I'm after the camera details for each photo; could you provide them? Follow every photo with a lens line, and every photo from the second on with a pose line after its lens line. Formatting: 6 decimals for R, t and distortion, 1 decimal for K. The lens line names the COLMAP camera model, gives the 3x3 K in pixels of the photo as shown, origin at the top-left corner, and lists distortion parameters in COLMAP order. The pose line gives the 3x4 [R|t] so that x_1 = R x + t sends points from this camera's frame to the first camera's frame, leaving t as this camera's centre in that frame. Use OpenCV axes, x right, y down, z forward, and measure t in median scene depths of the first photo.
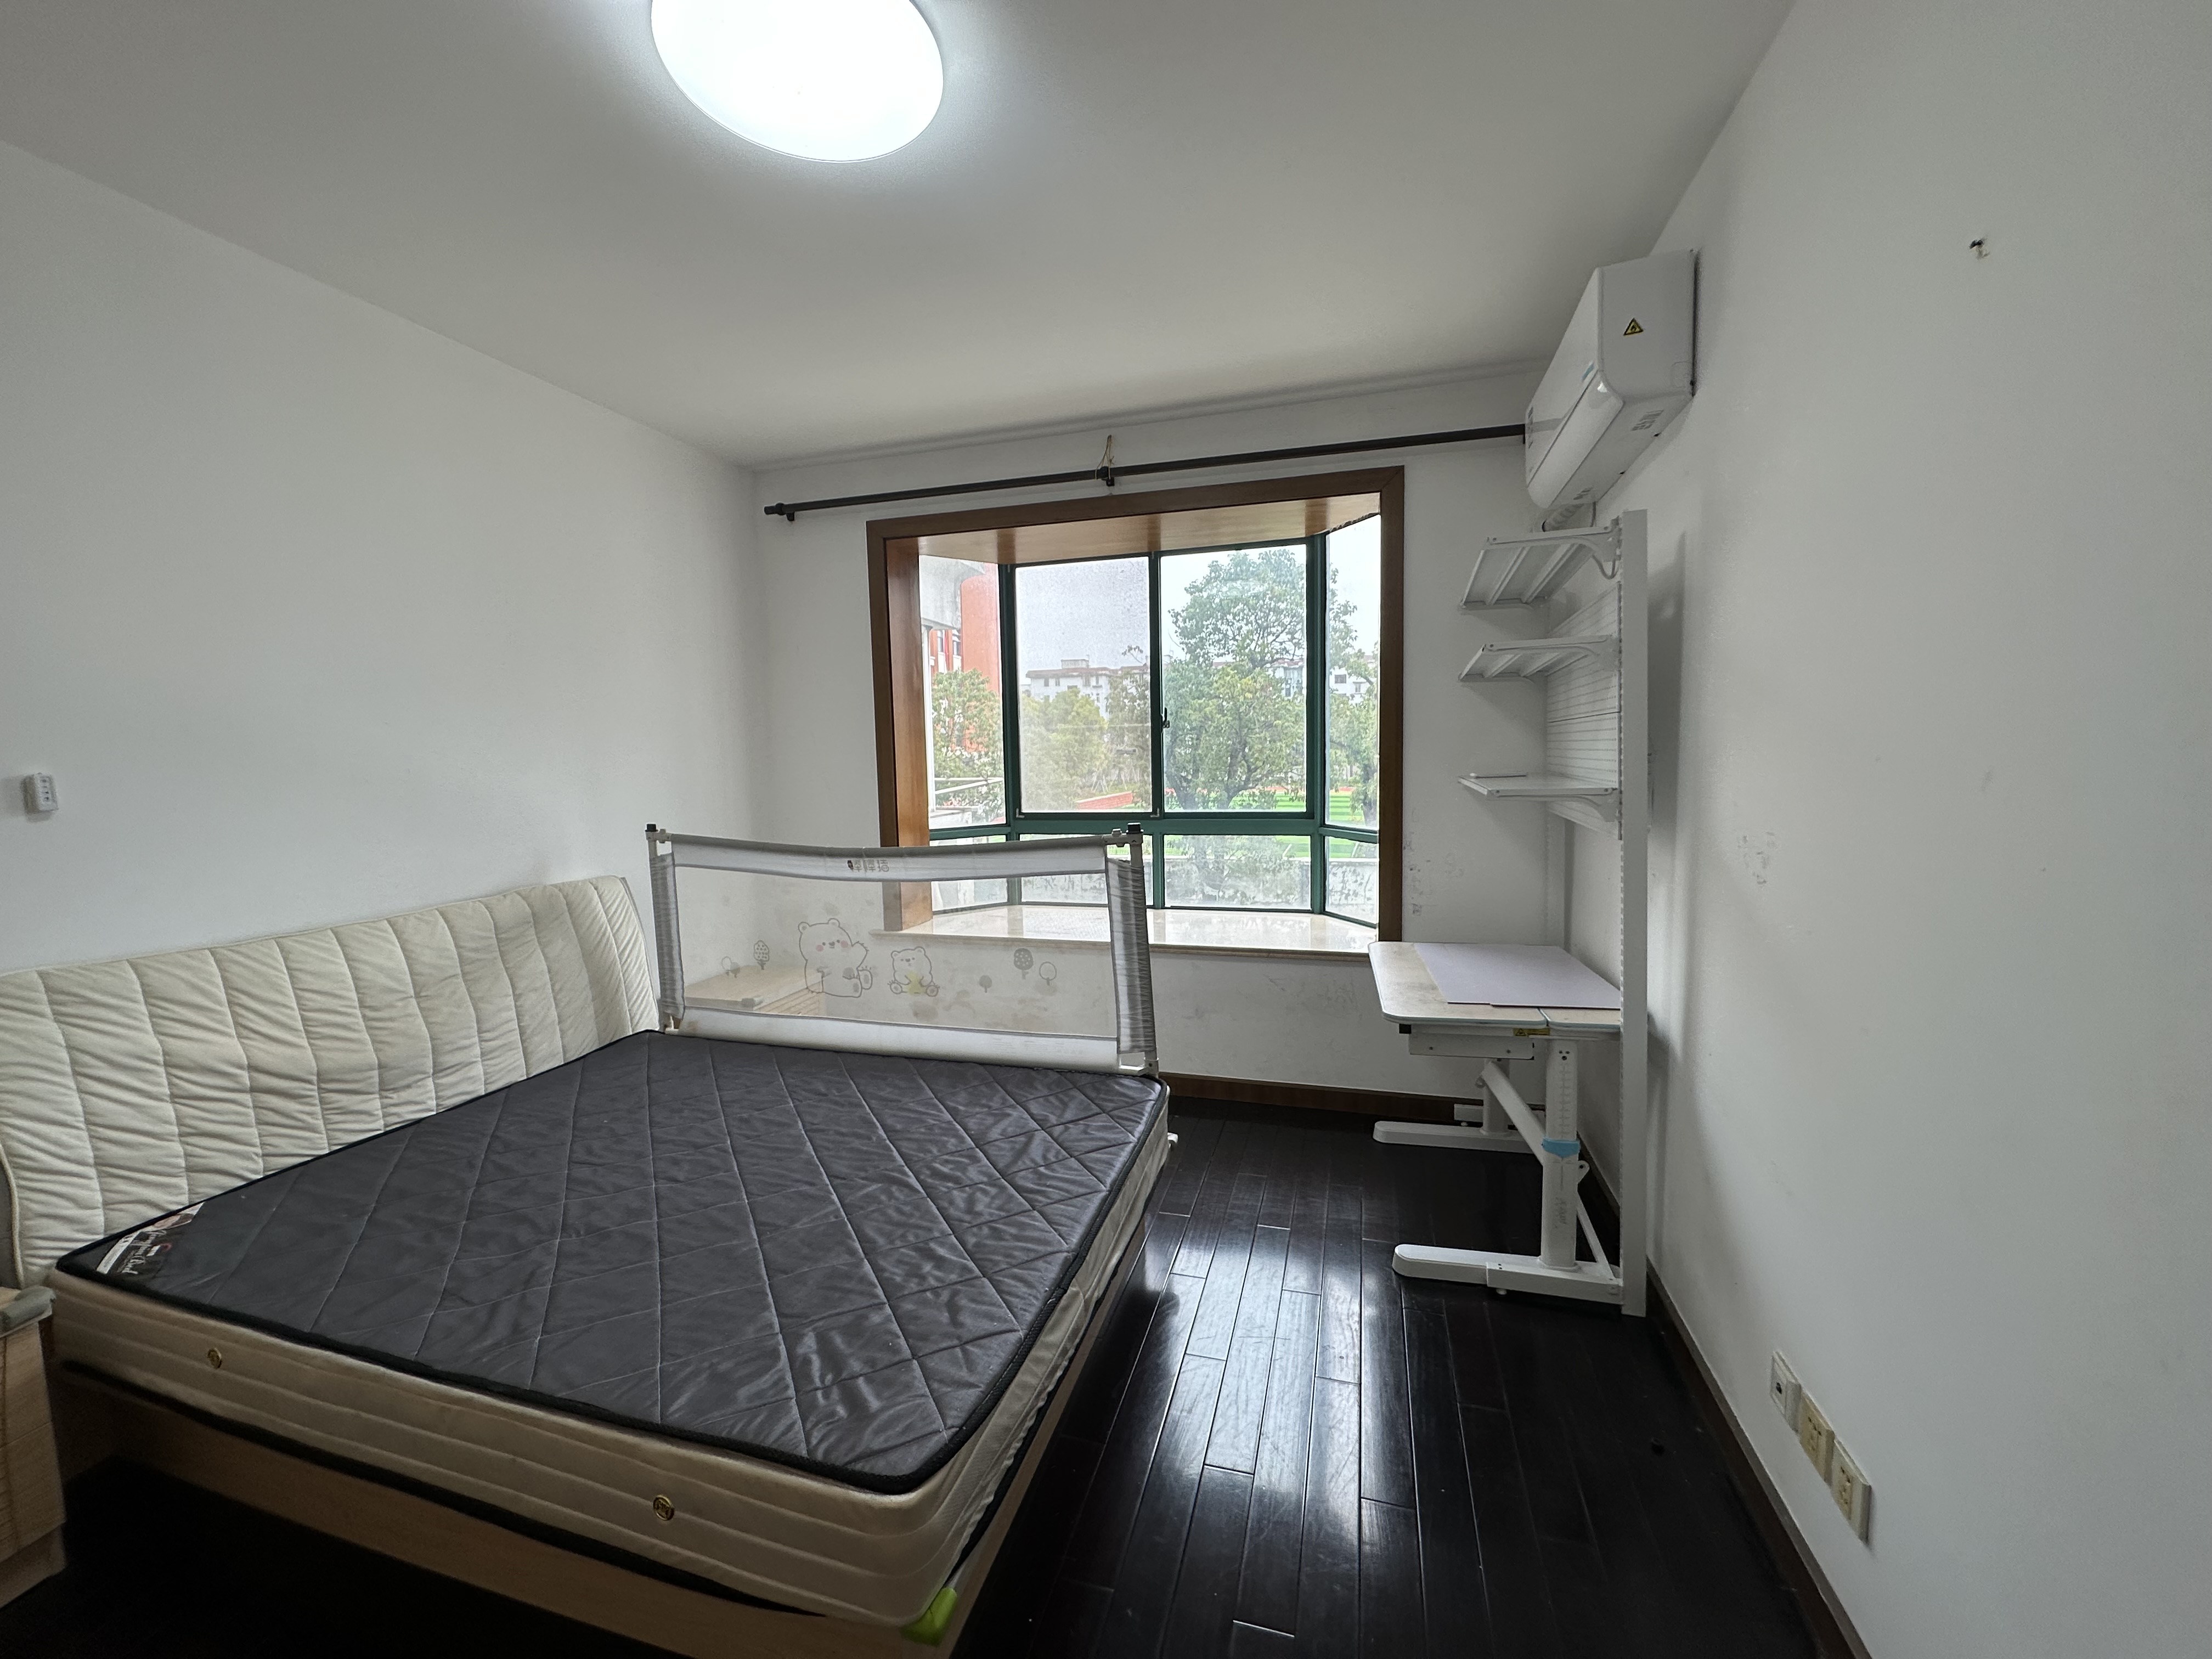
lens RADIAL K [[885.3, 0, 1106.0], [0, 885.3, 829.5], [0, 0, 1]] dist [0.000811, 0.000073]
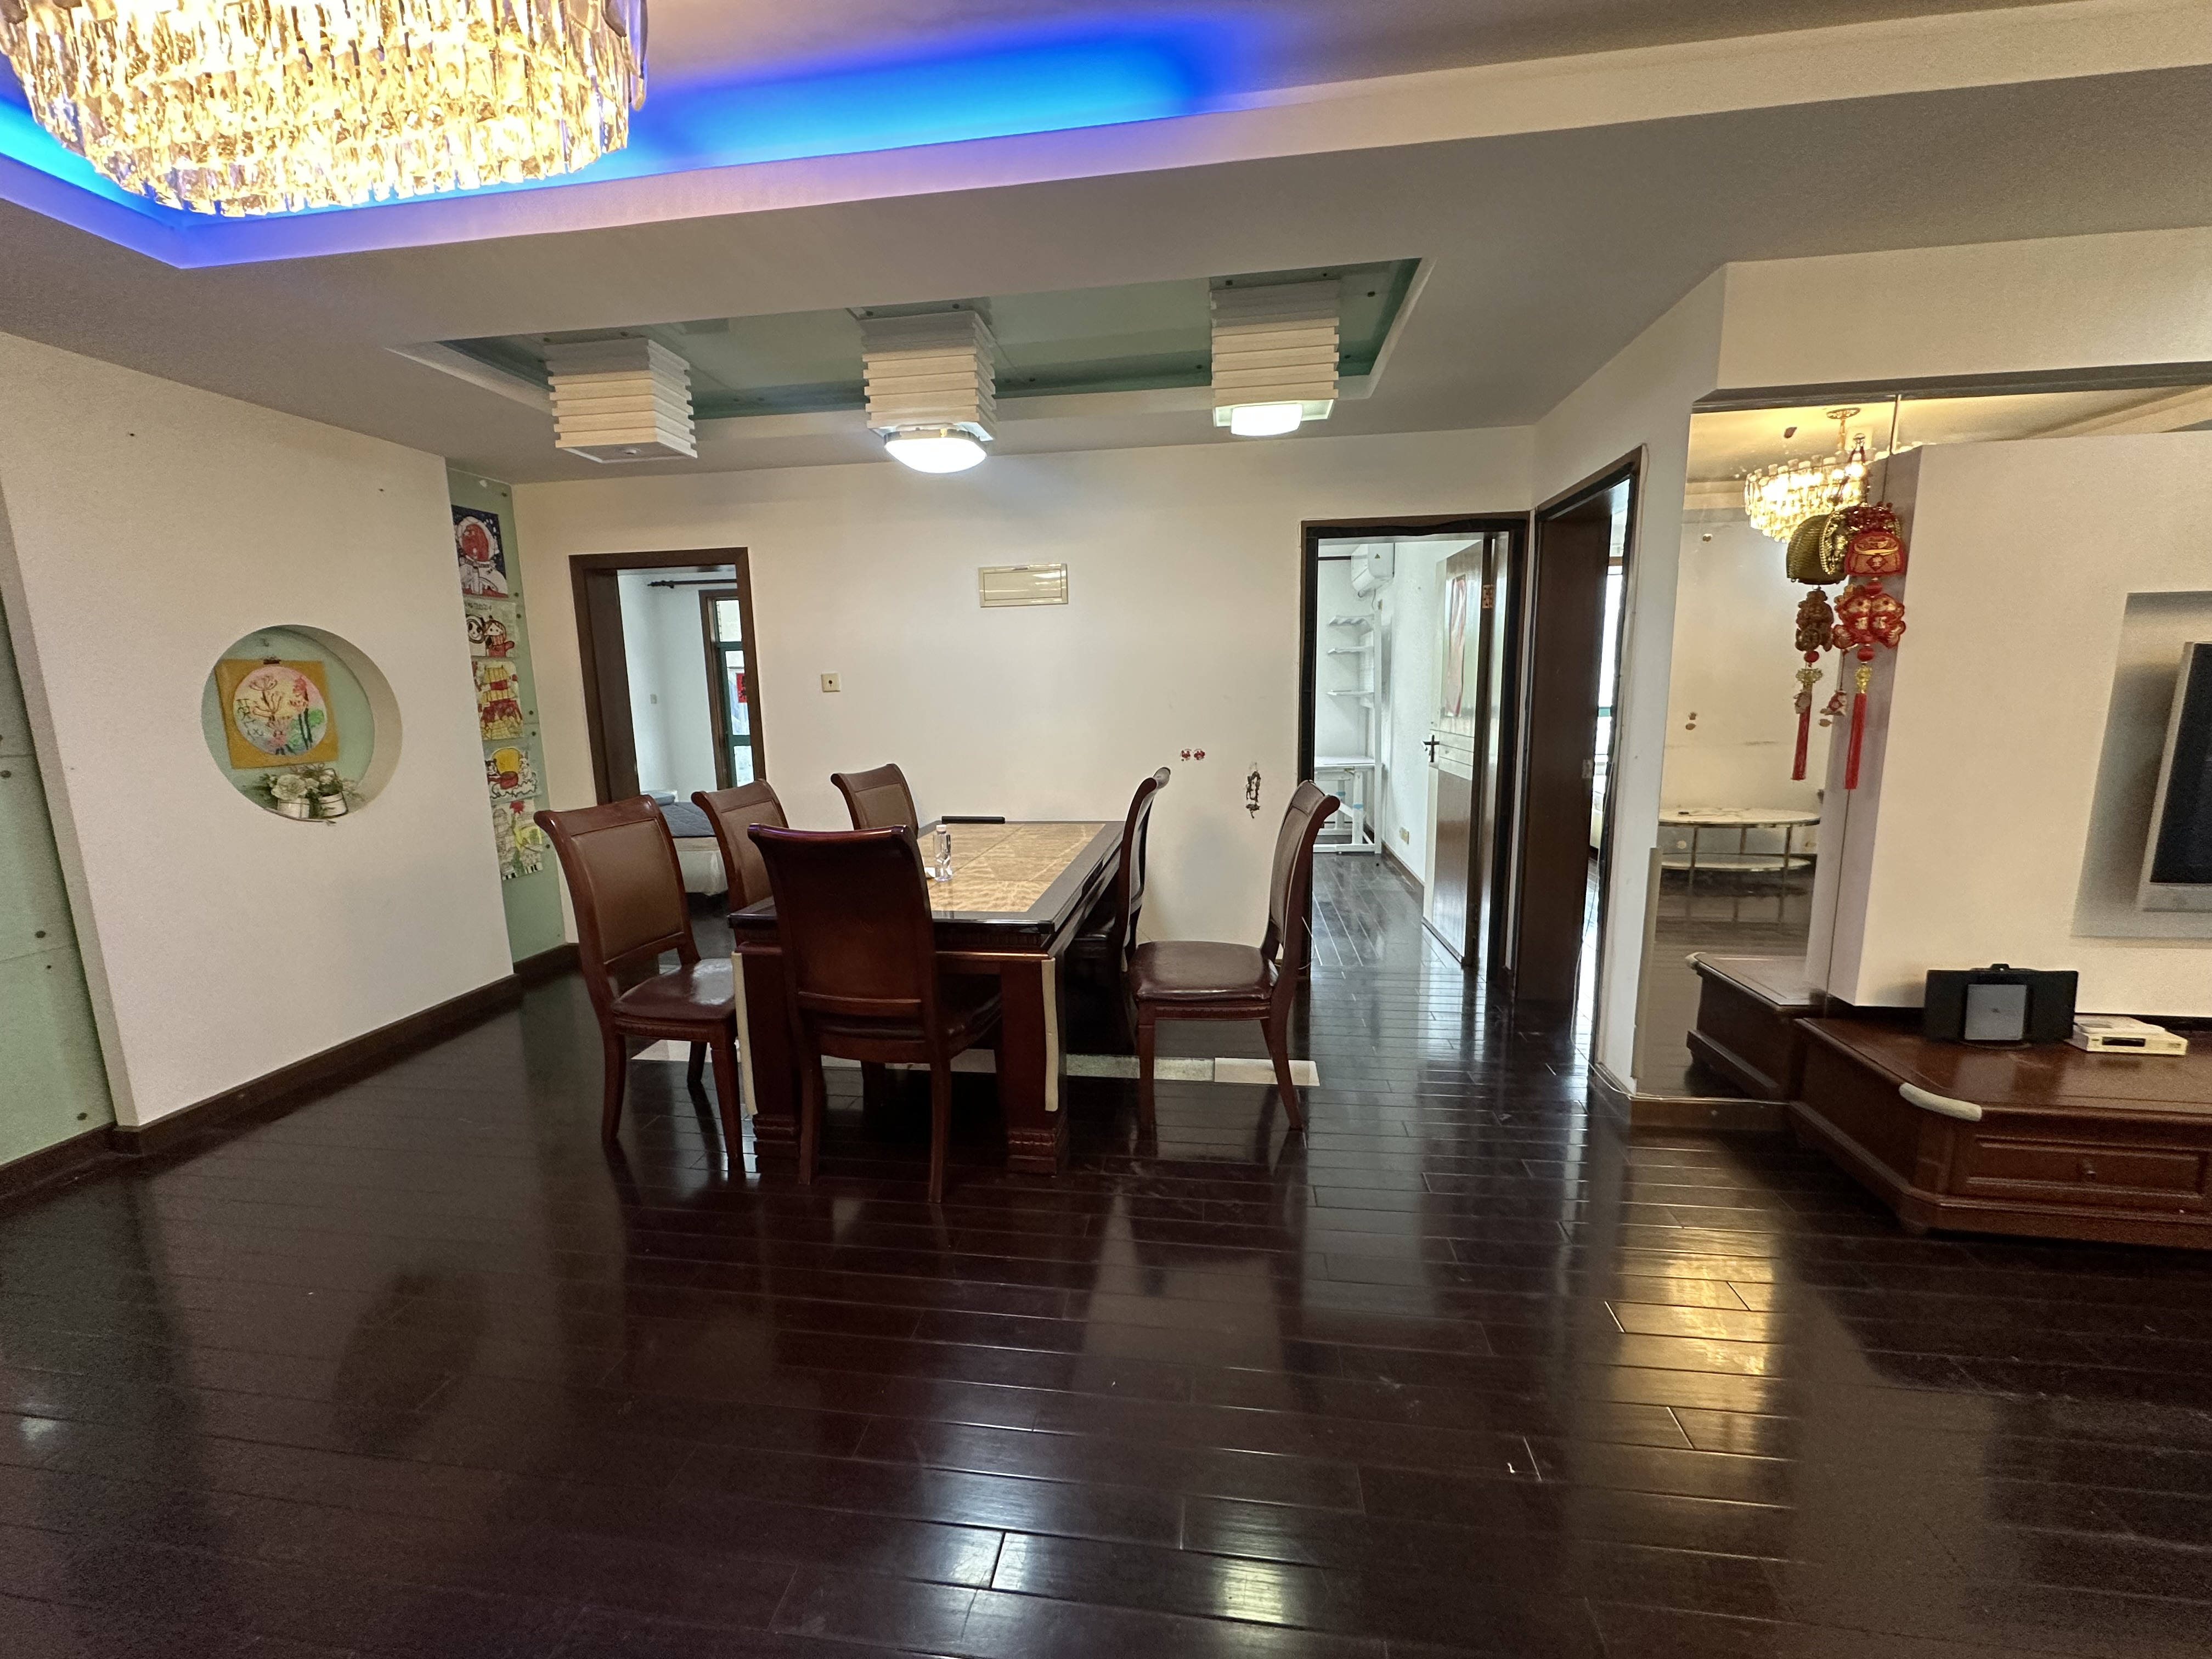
lens RADIAL K [[885.3, 0, 1106.0], [0, 885.3, 829.5], [0, 0, 1]] dist [0.000811, 0.000073]
pose [[0.989621, -0.020488, 0.142236, -0.791737], [0.011204, 0.997772, 0.065767, 0.207996], [-0.143267, -0.063491, 0.987645, -1.905368]]
